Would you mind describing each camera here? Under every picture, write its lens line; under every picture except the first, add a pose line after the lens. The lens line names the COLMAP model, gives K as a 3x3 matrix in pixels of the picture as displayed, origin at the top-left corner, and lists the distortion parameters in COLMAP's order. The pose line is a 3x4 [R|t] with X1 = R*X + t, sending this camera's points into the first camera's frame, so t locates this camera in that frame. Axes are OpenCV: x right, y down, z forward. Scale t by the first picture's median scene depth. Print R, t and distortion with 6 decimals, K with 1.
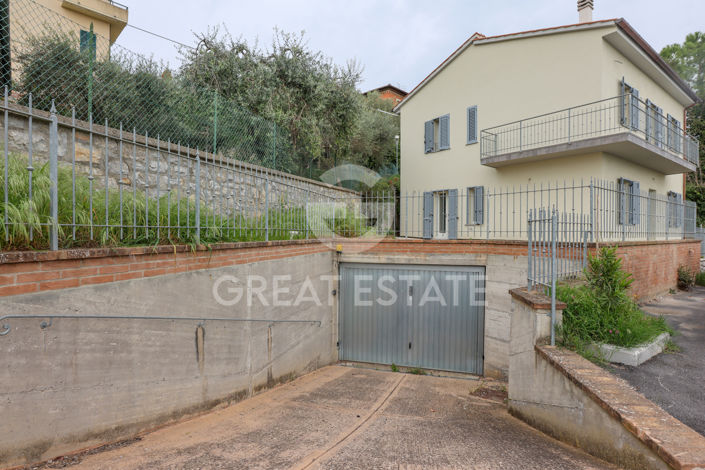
lens RADIAL K [[371.3, 0, 349.6], [0, 371.3, 235.6], [0, 0, 1]] dist [-0.041866, 0.000381]
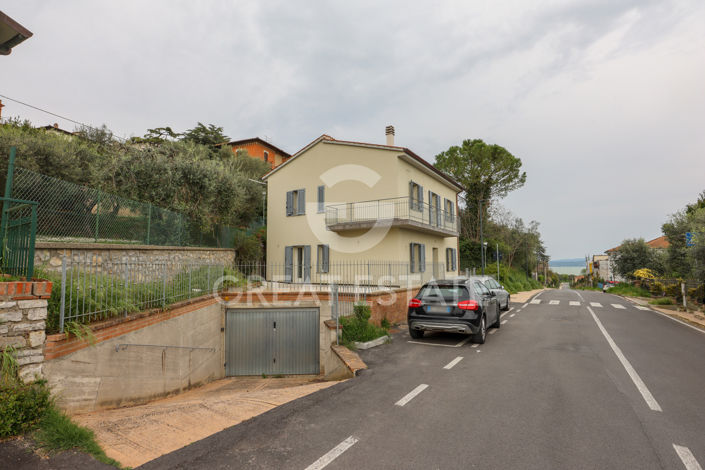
lens RADIAL K [[360.0, 0, 352.5], [0, 360.0, 235.0], [0, 0, 1]] dist [-0.028569, 0.001395]
pose [[0.931070, 0.020775, 0.364249, -0.059892], [0.015282, 0.995281, -0.095828, -0.052907], [-0.364521, 0.094789, 0.926358, -0.375667]]
